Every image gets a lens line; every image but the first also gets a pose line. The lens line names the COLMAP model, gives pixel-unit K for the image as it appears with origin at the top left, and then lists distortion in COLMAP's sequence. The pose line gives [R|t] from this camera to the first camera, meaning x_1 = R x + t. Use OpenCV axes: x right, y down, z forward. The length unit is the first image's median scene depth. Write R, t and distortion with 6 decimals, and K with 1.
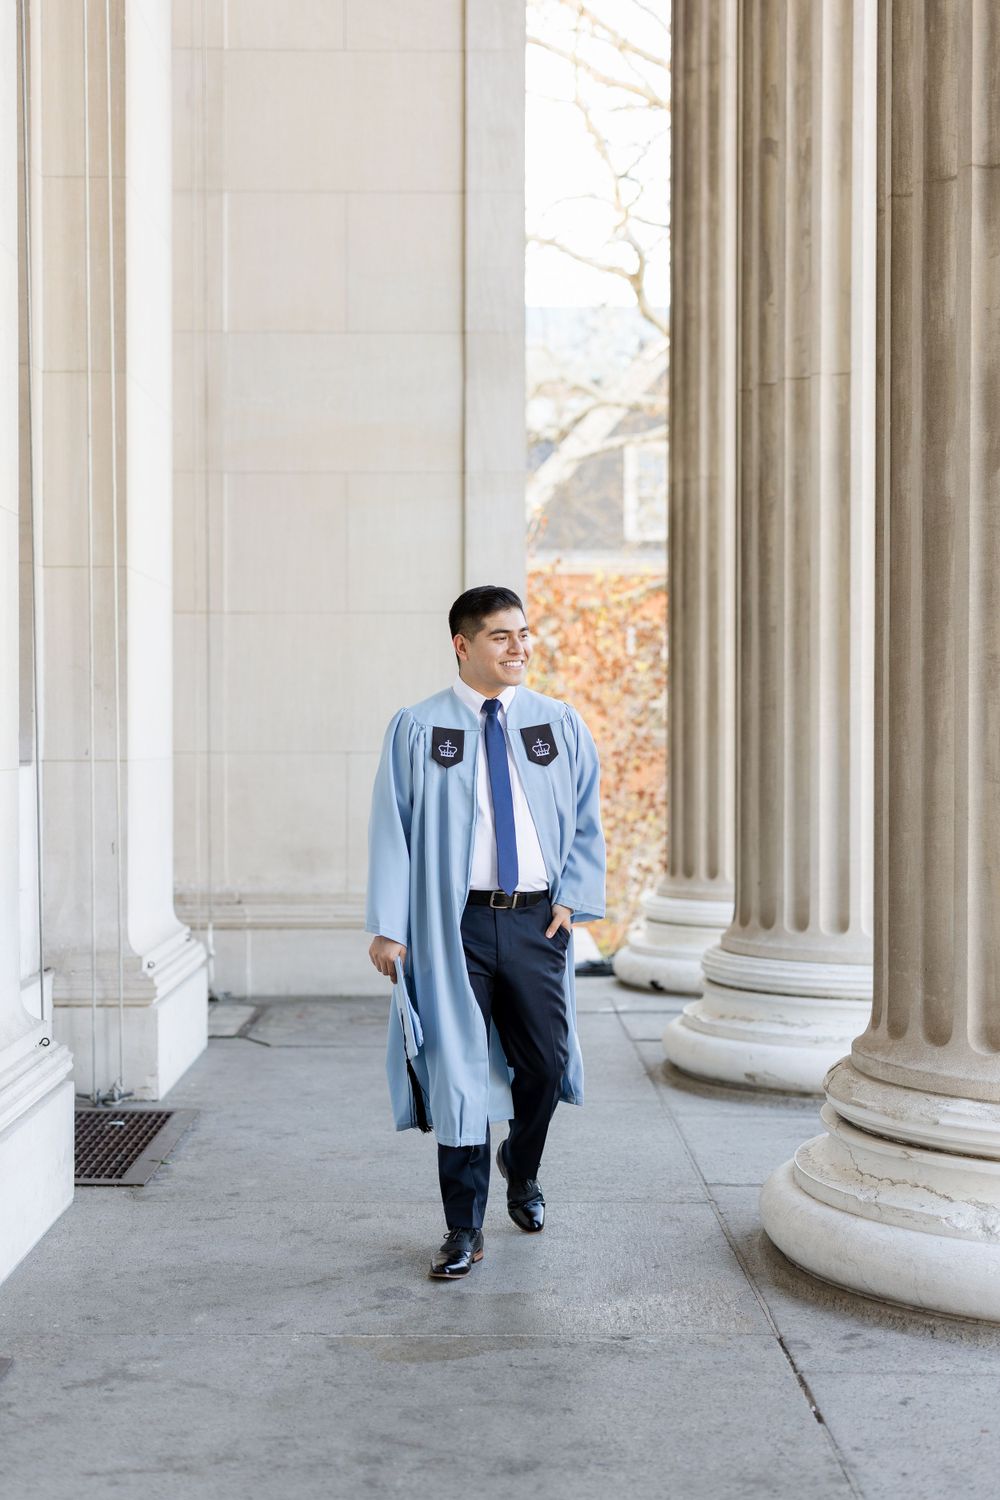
lens RADIAL K [[2191.3, 0, 498.8], [0, 2191.3, 757.3], [0, 0, 1]] dist [0.017863, -0.025389]
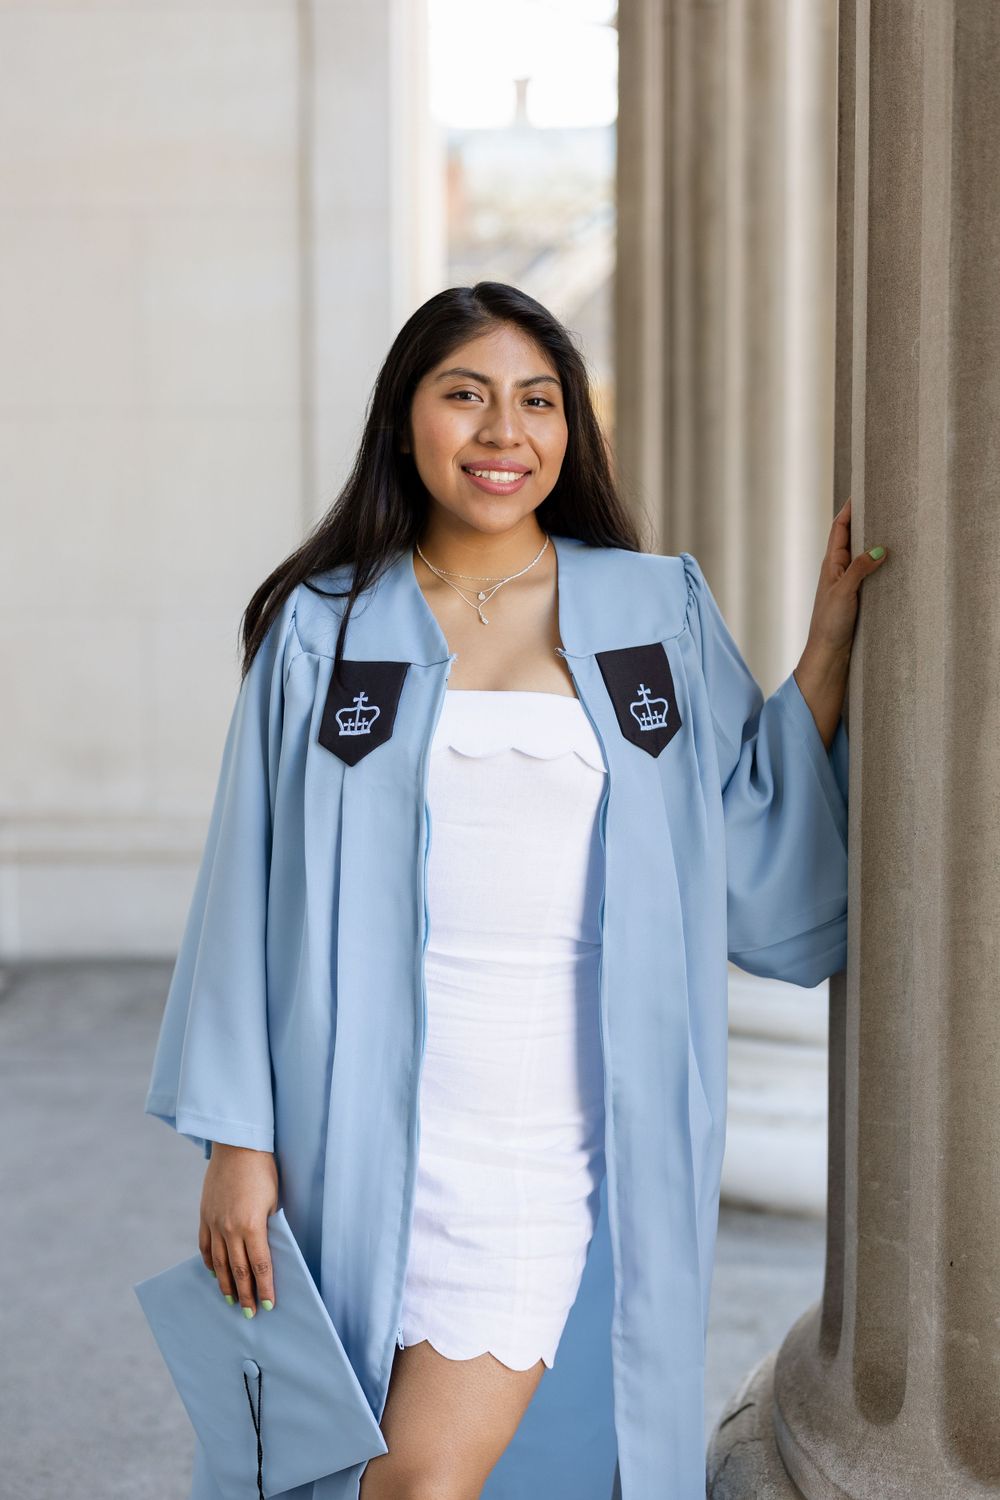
lens RADIAL K [[2154.0, 0, 529.2], [0, 2154.0, 739.5], [0, 0, 1]] dist [-0.000654, 0.039560]
pose [[0.999944, -0.003060, -0.010110, 0.101652], [0.003766, 0.997503, 0.070519, -0.016244], [0.009869, -0.070553, 0.997459, 0.512078]]
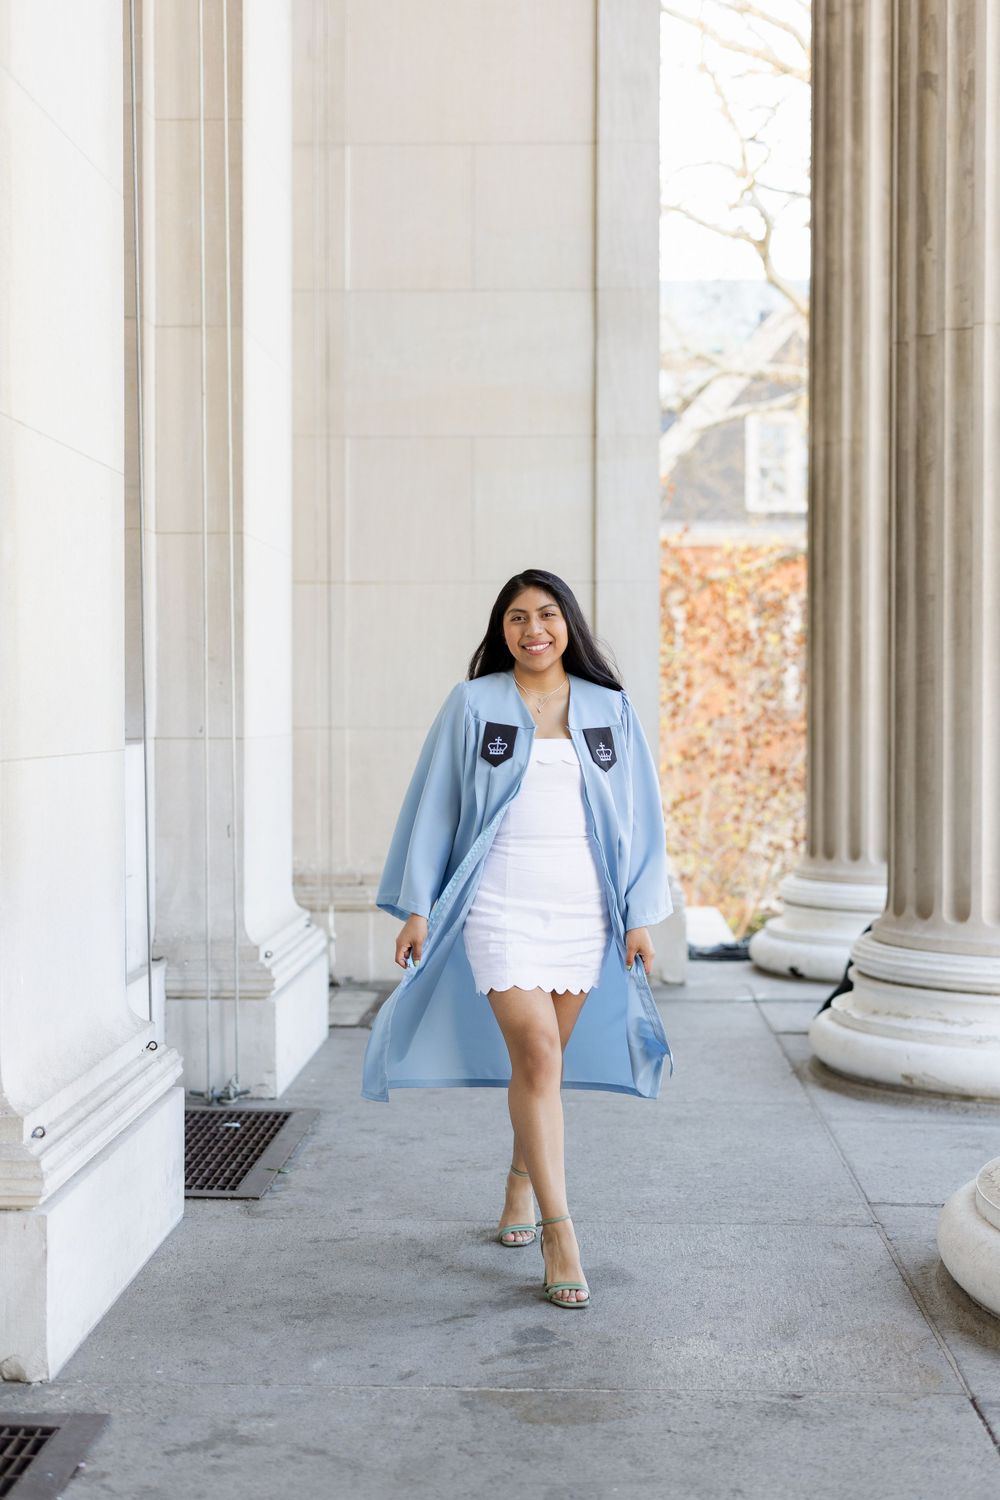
lens RADIAL K [[2154.0, 0, 529.2], [0, 2154.0, 739.5], [0, 0, 1]] dist [-0.000654, 0.039560]
pose [[0.999213, 0.001206, -0.039639, -0.011907], [-0.000988, 0.999984, 0.005530, -0.003920], [0.039645, -0.005486, 0.999199, 0.095278]]
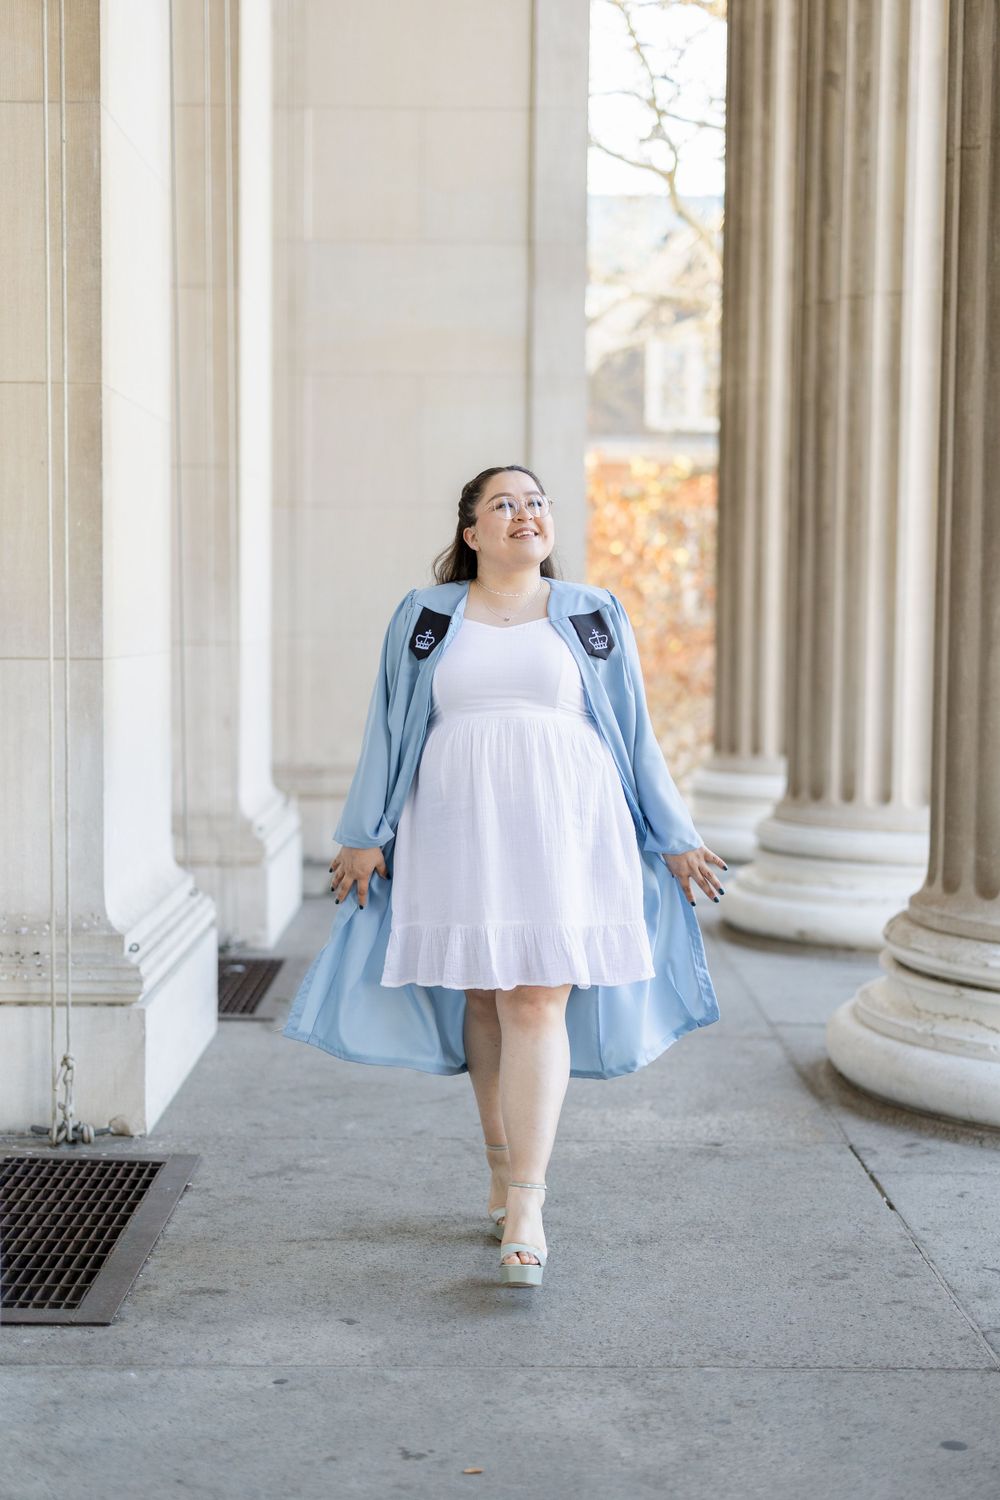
lens RADIAL K [[2150.9, 0, 492.3], [0, 2150.9, 758.1], [0, 0, 1]] dist [0.010197, 0.015138]
pose [[0.999945, 0.008211, -0.006582, -0.042313], [-0.007828, 0.998386, 0.056256, -0.003369], [0.007033, -0.056201, 0.998395, -0.100121]]
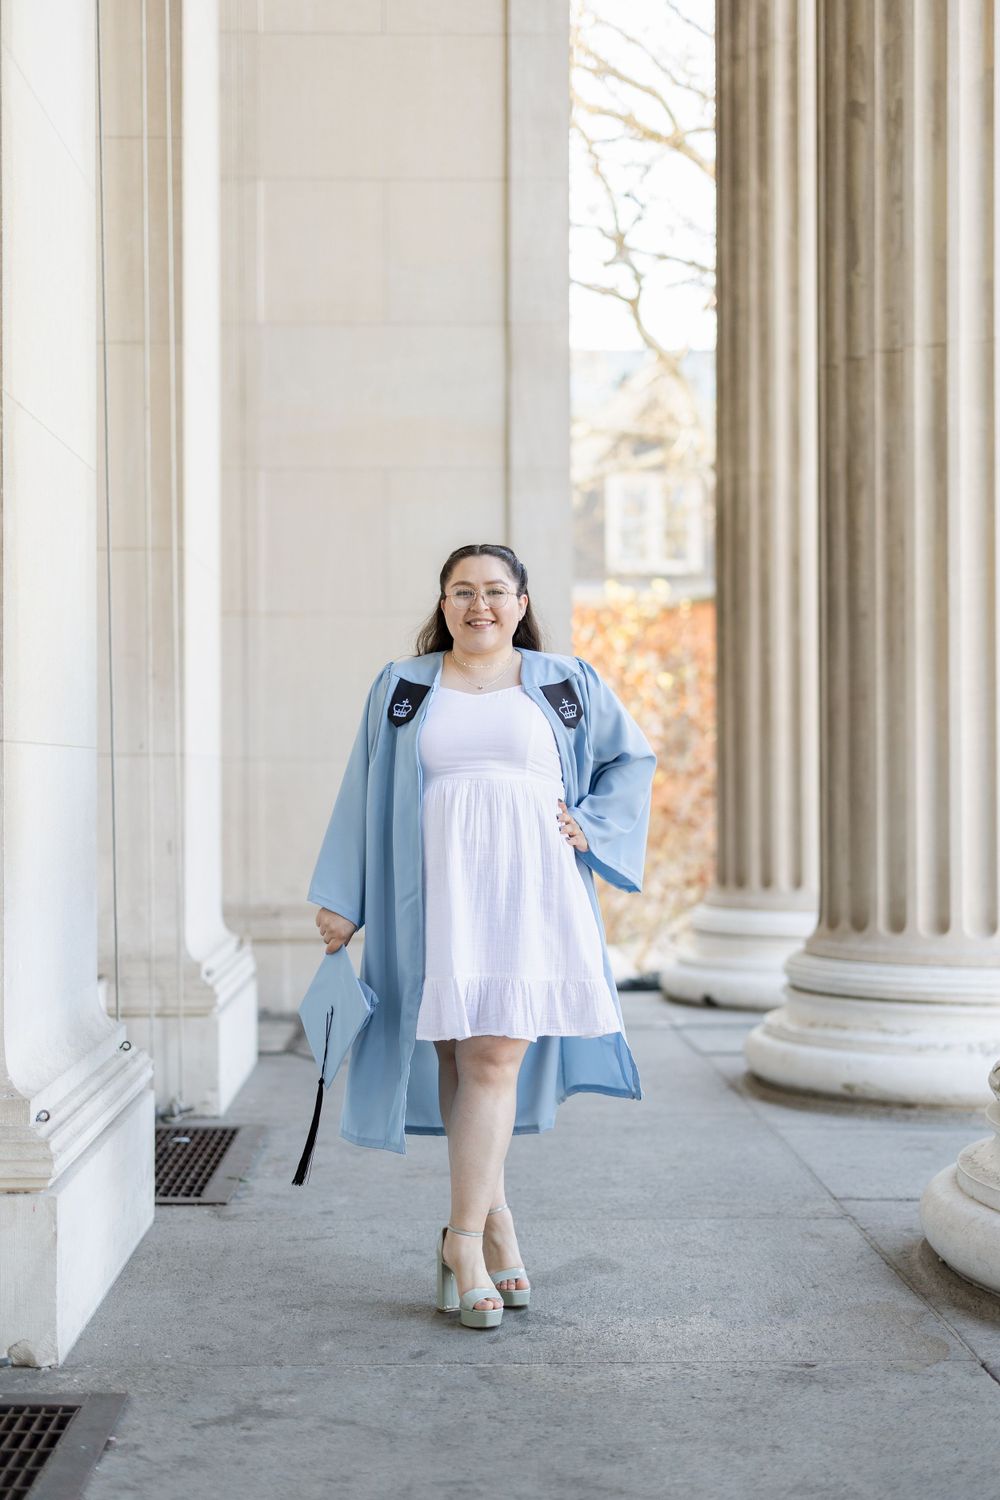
lens RADIAL K [[2150.9, 0, 492.3], [0, 2150.9, 758.1], [0, 0, 1]] dist [0.010197, 0.015138]
pose [[0.999872, -0.003954, 0.015513, -0.062725], [0.004243, 0.999817, -0.018634, 0.025085], [-0.015436, 0.018697, 0.999706, 0.090916]]
